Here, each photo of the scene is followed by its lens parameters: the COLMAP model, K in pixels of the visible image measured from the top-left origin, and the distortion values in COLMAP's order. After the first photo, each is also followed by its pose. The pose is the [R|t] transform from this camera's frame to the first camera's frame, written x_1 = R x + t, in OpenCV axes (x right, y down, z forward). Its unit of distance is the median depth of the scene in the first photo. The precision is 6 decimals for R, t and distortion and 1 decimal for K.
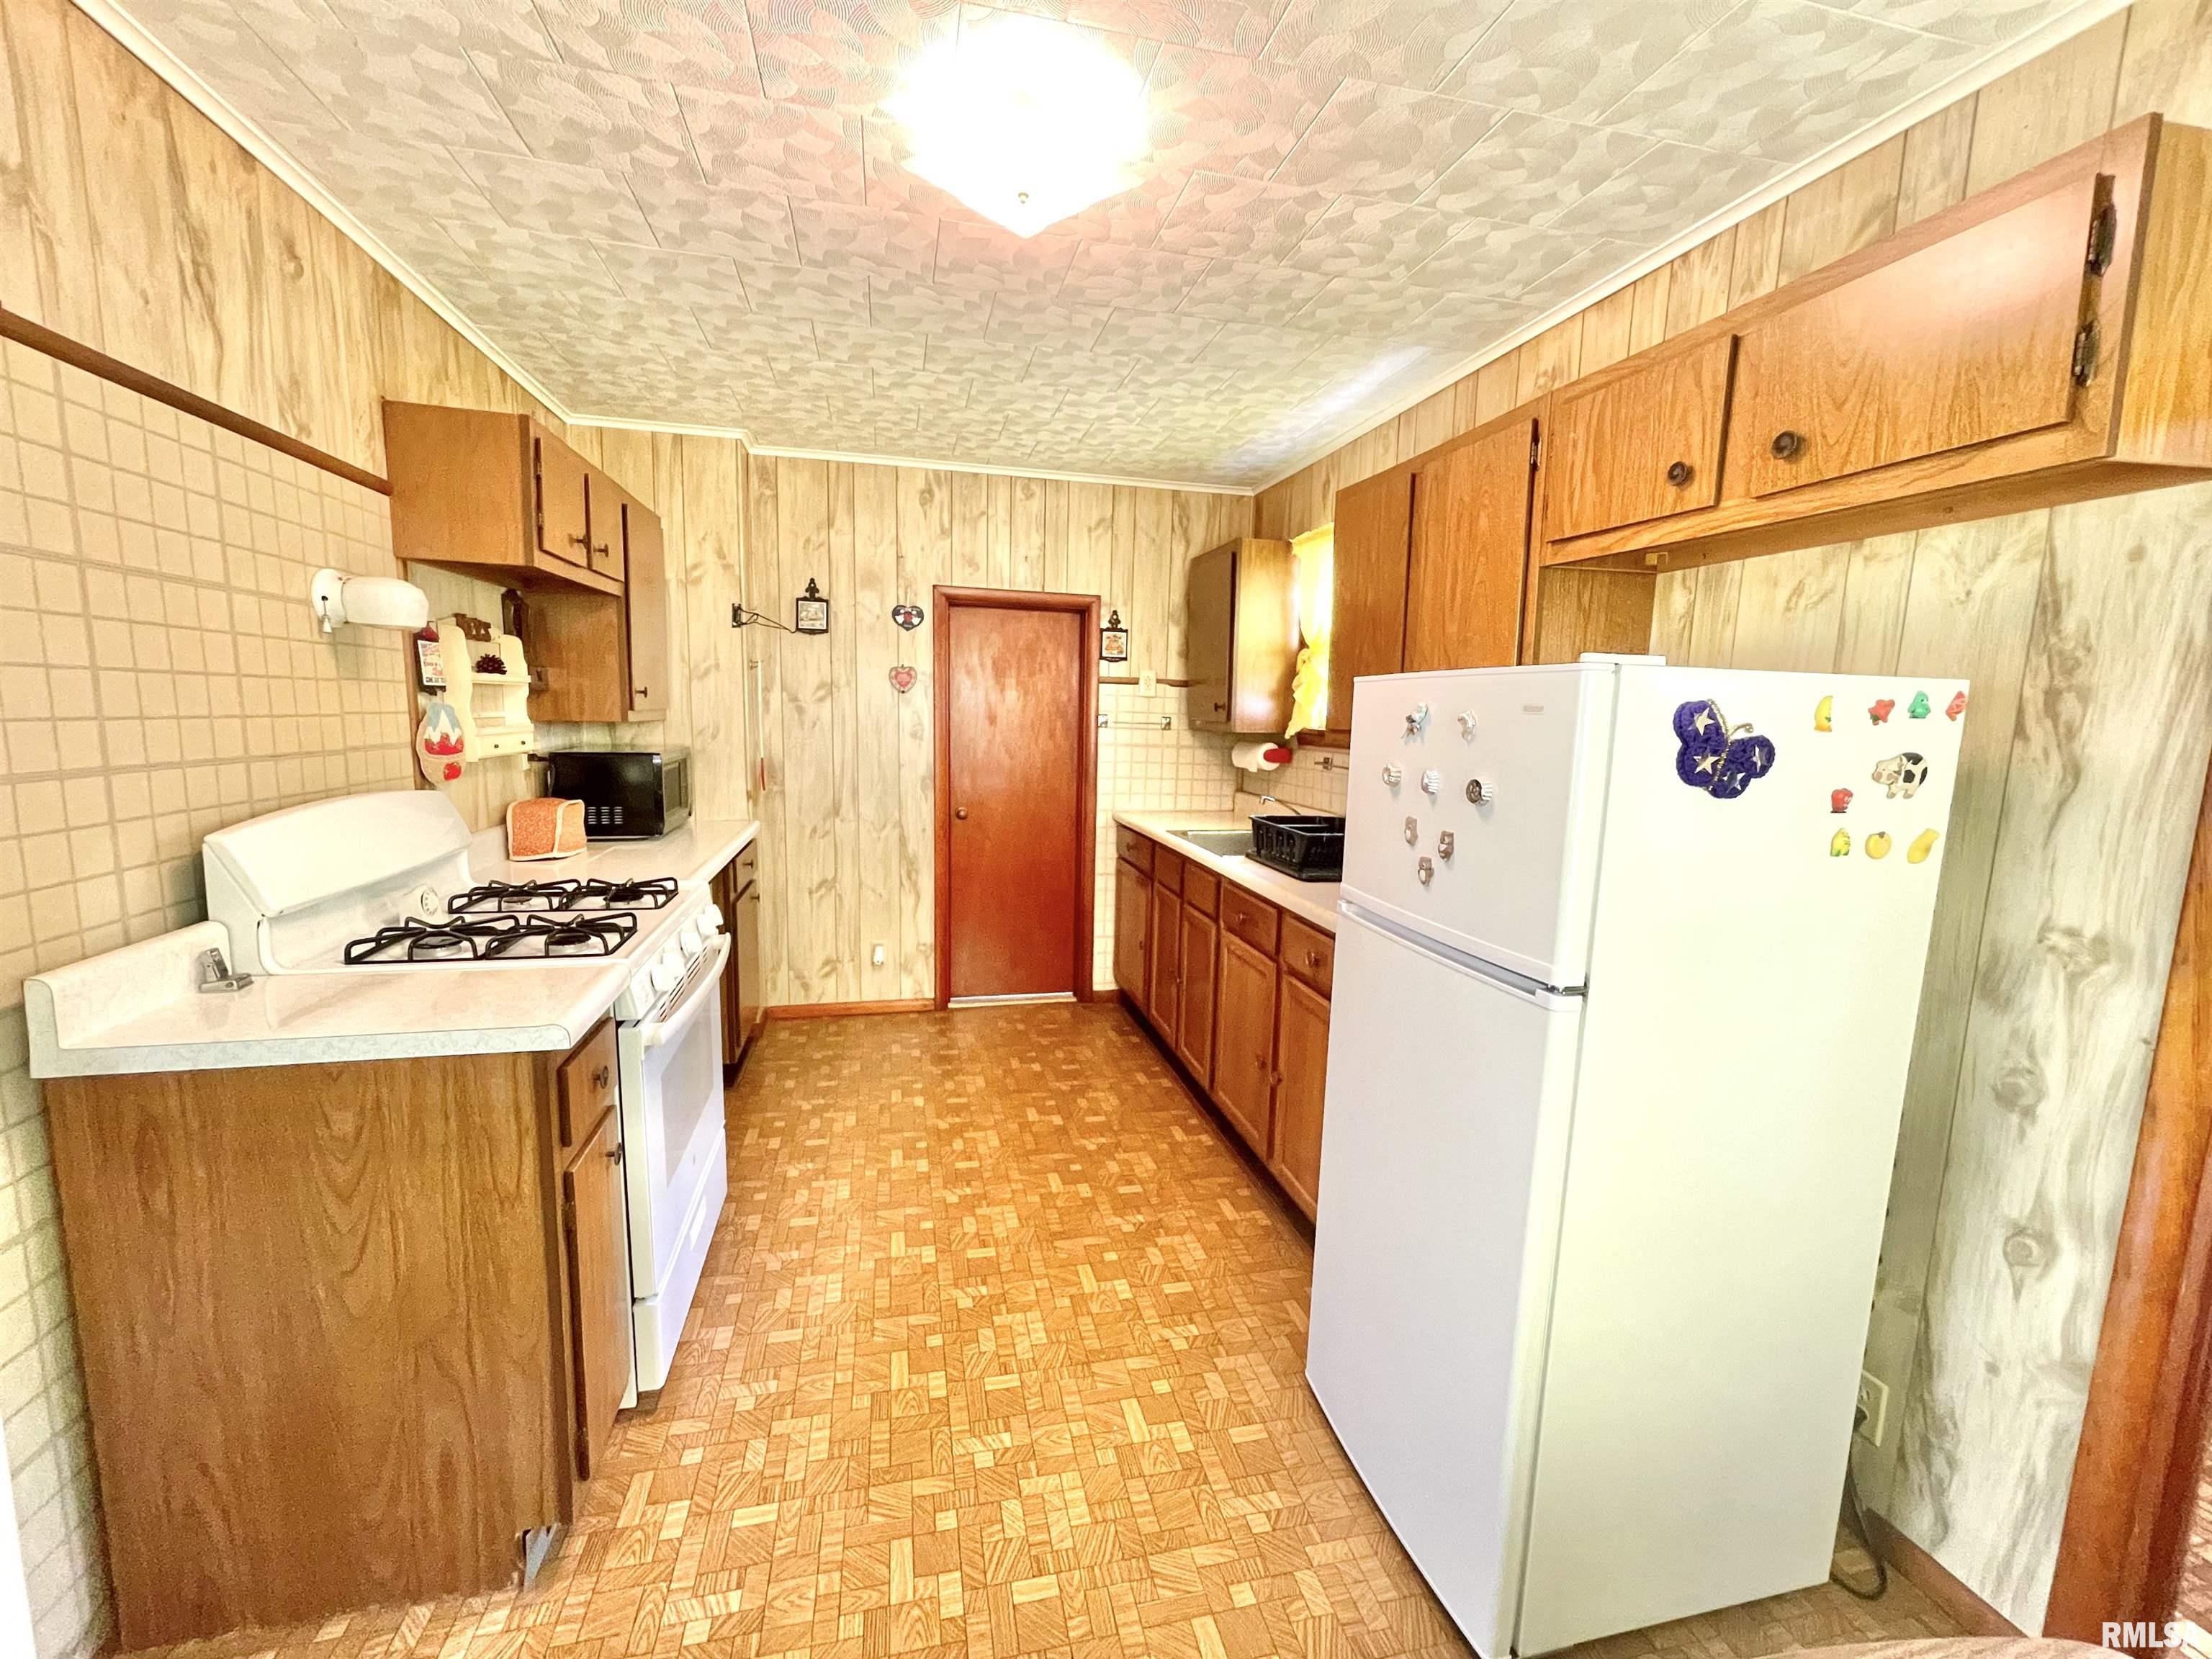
lens RADIAL K [[902.7, 0, 1096.3], [0, 902.7, 832.7], [0, 0, 1]] dist [0.000536, 0.001309]
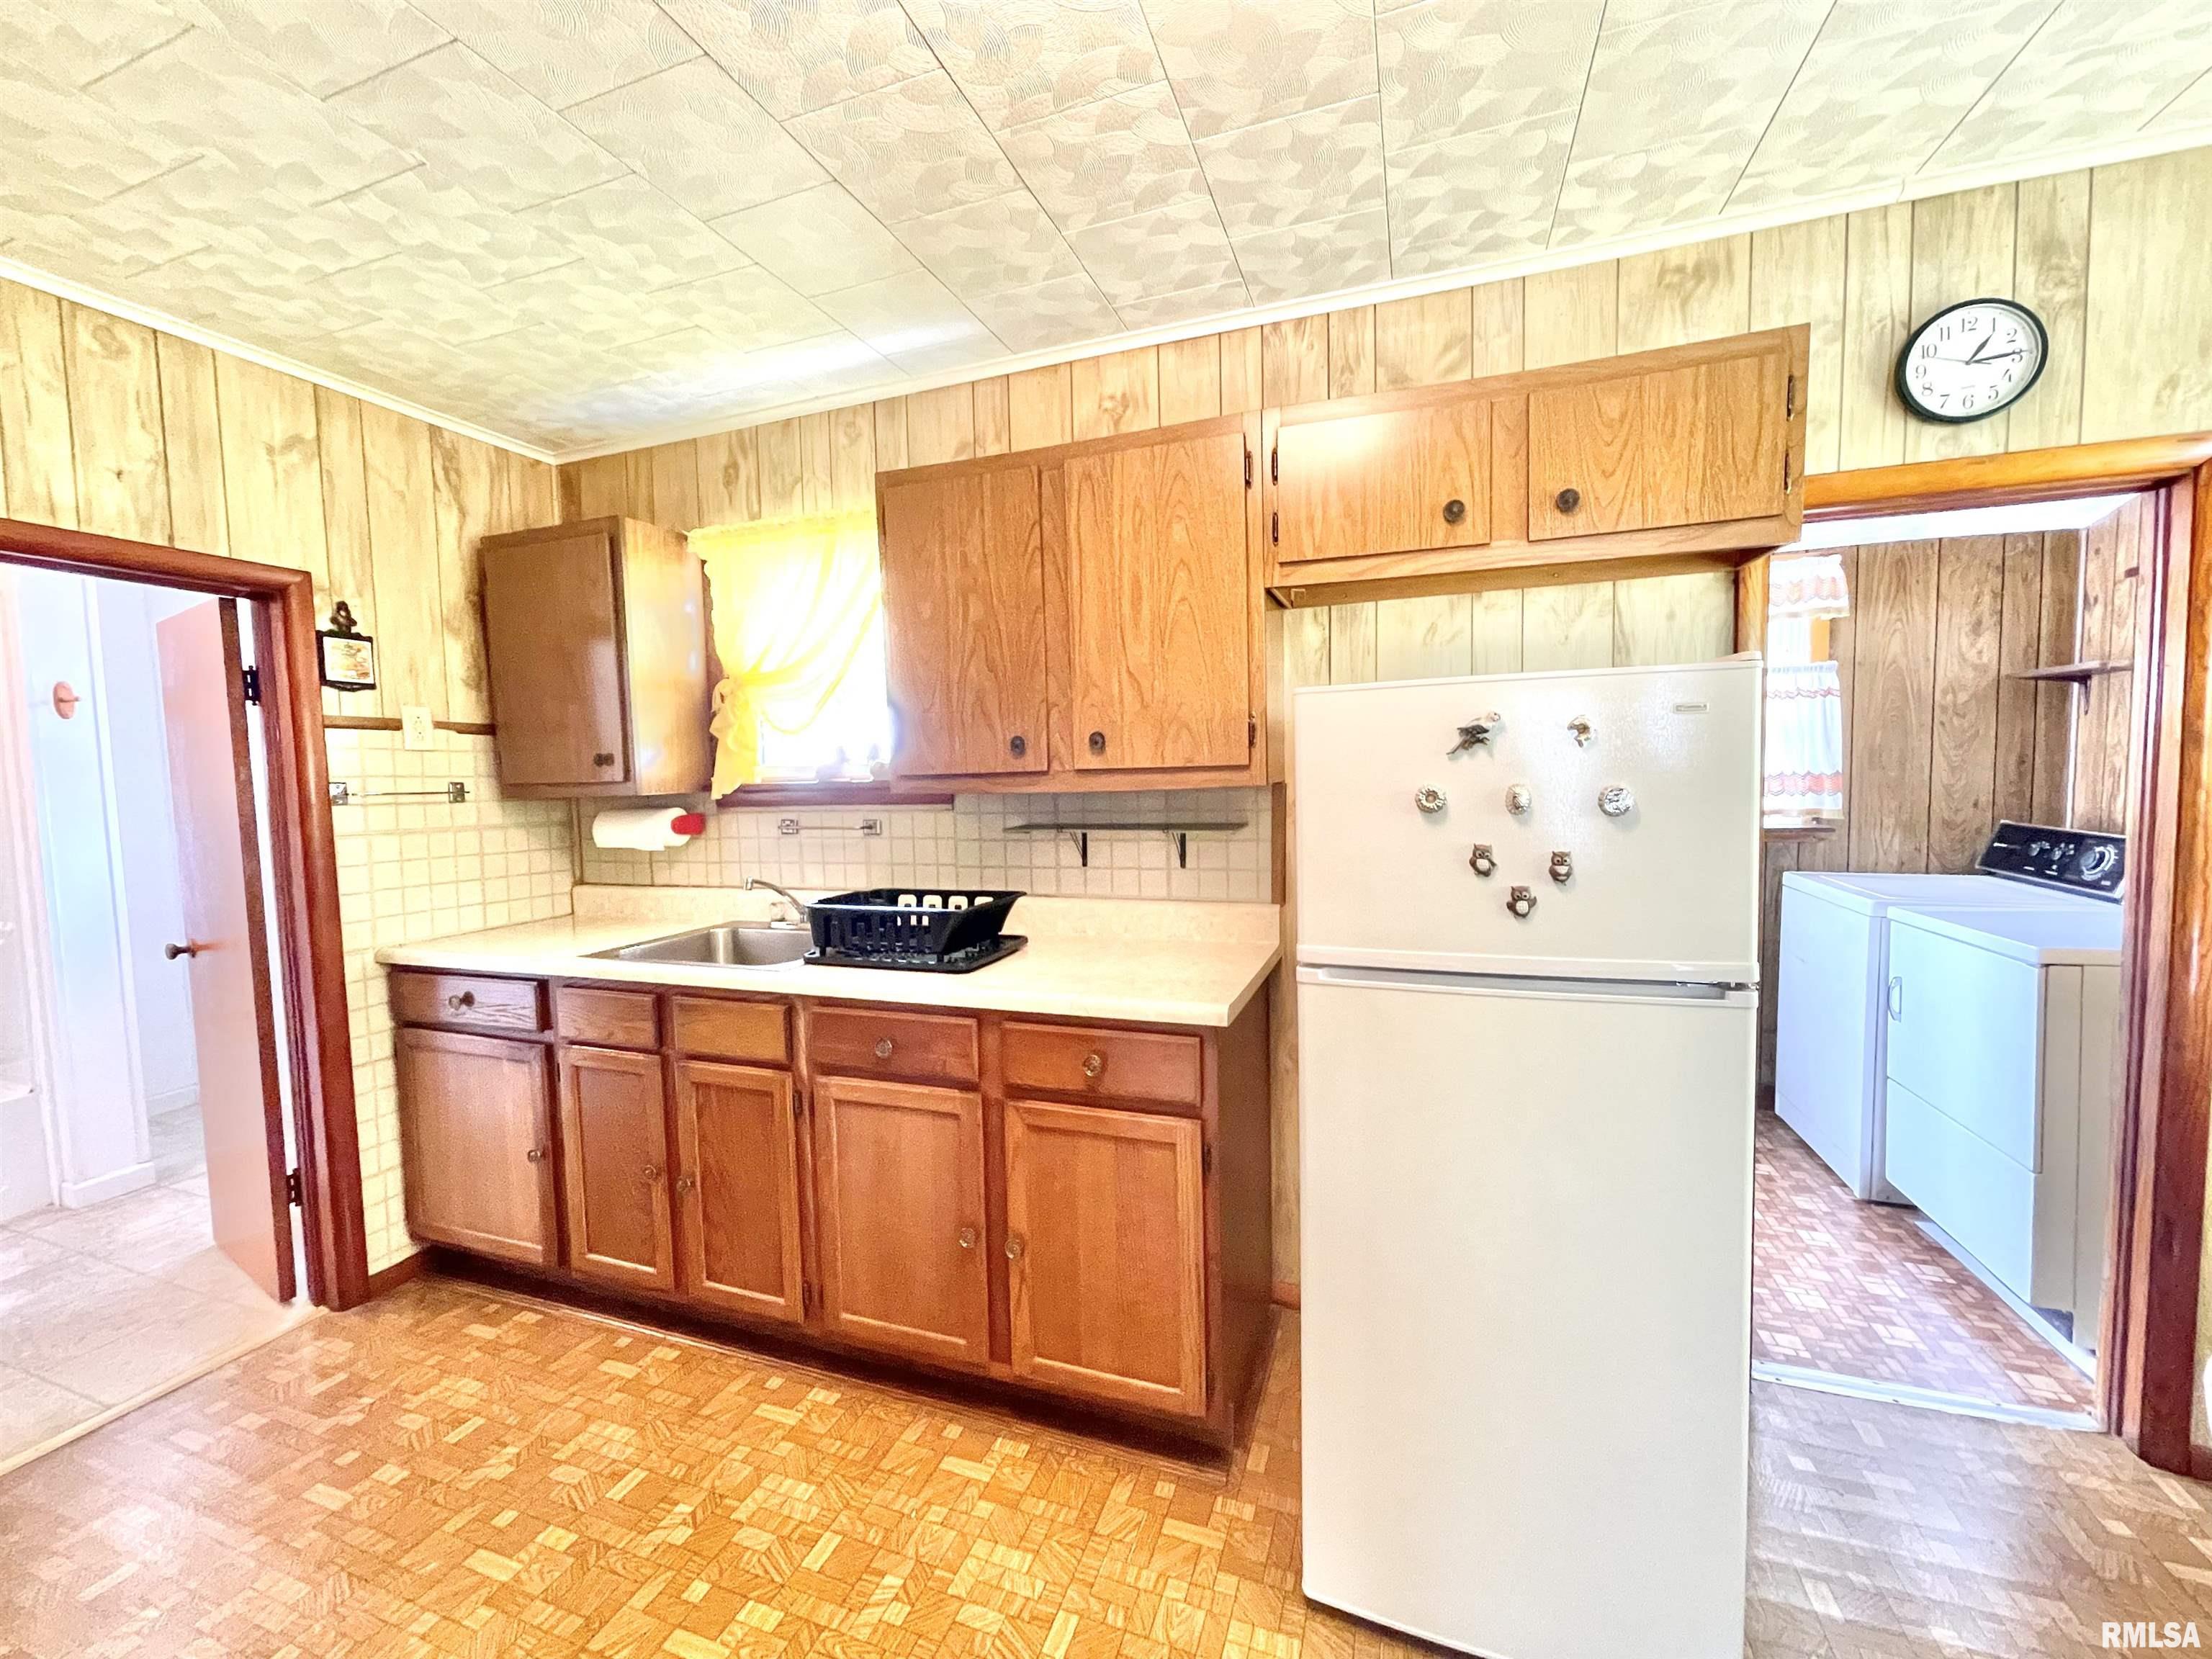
lens RADIAL K [[902.7, 0, 1089.9], [0, 902.7, 826.3], [0, 0, 1]] dist [0.000536, 0.001309]
pose [[0.548681, -0.089561, 0.831221, -0.244509], [0.153258, 0.988172, 0.005308, -0.041303], [-0.821864, 0.124479, 0.555917, 0.358262]]
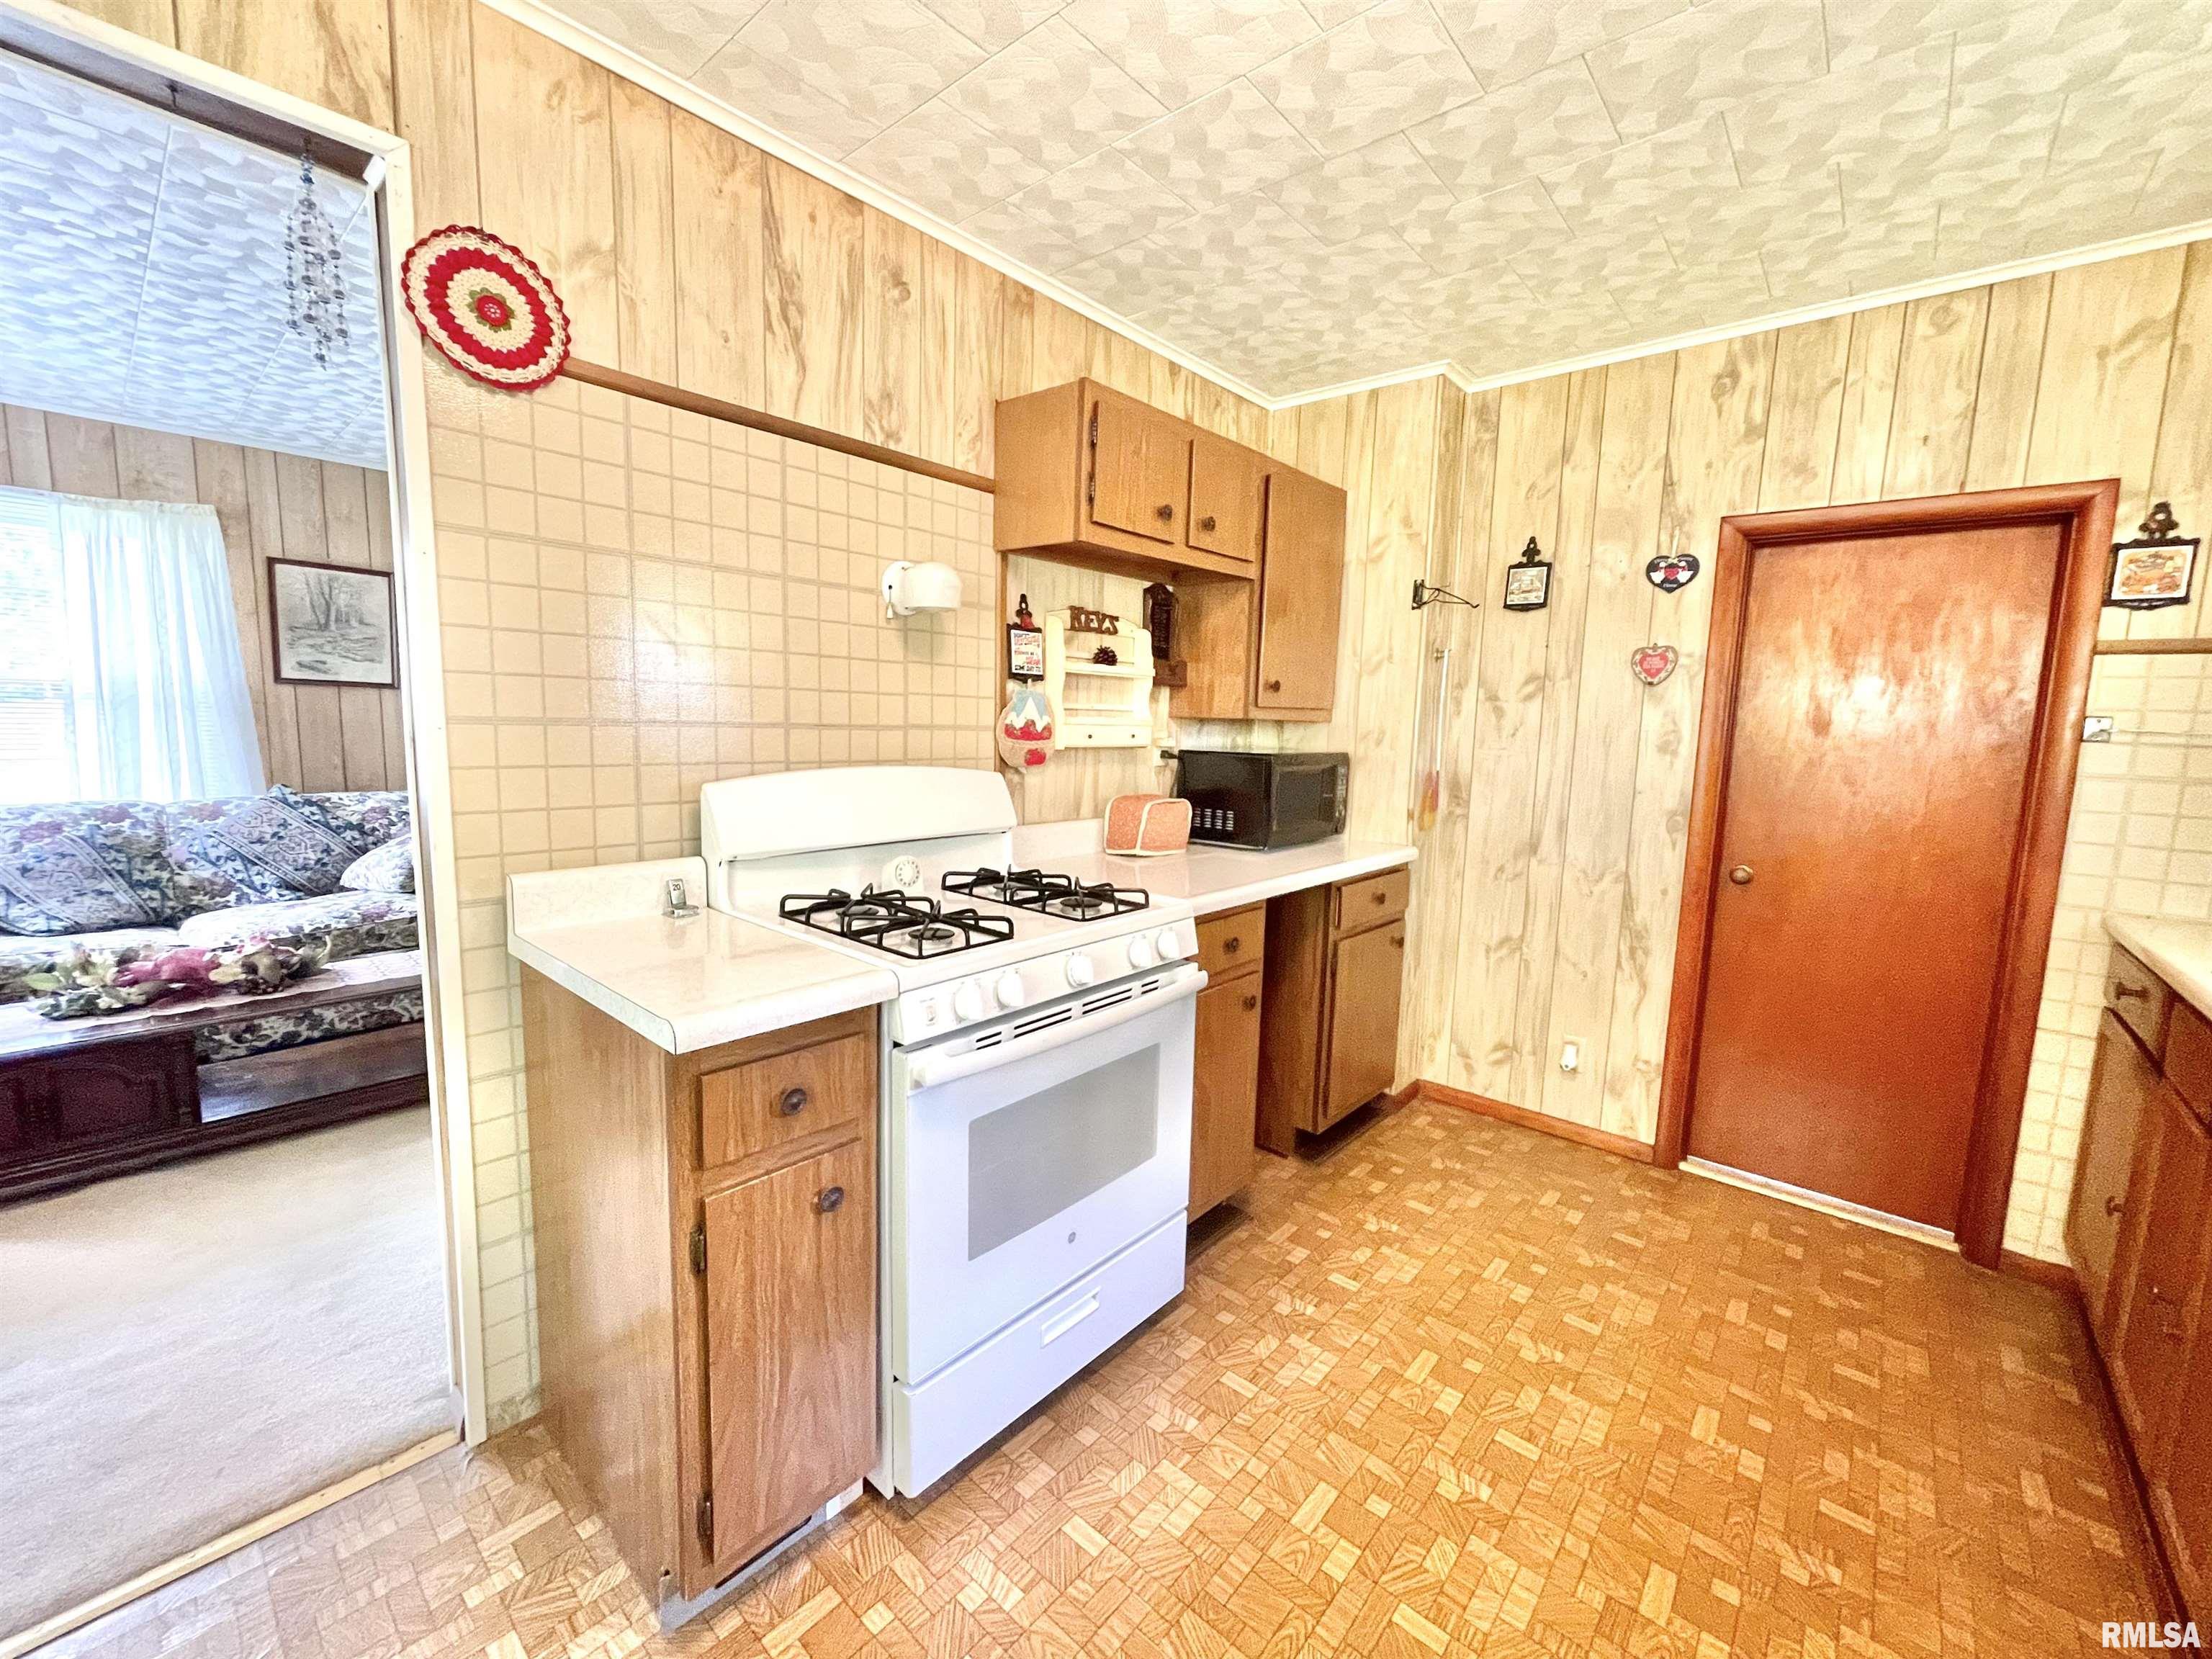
lens RADIAL K [[902.7, 0, 1096.8], [0, 902.7, 828.5], [0, 0, 1]] dist [0.000536, 0.001309]
pose [[0.582476, 0.091934, -0.807632, 0.112781], [-0.126018, 0.991784, 0.022011, -0.012629], [0.803020, 0.088955, 0.589276, 0.311759]]
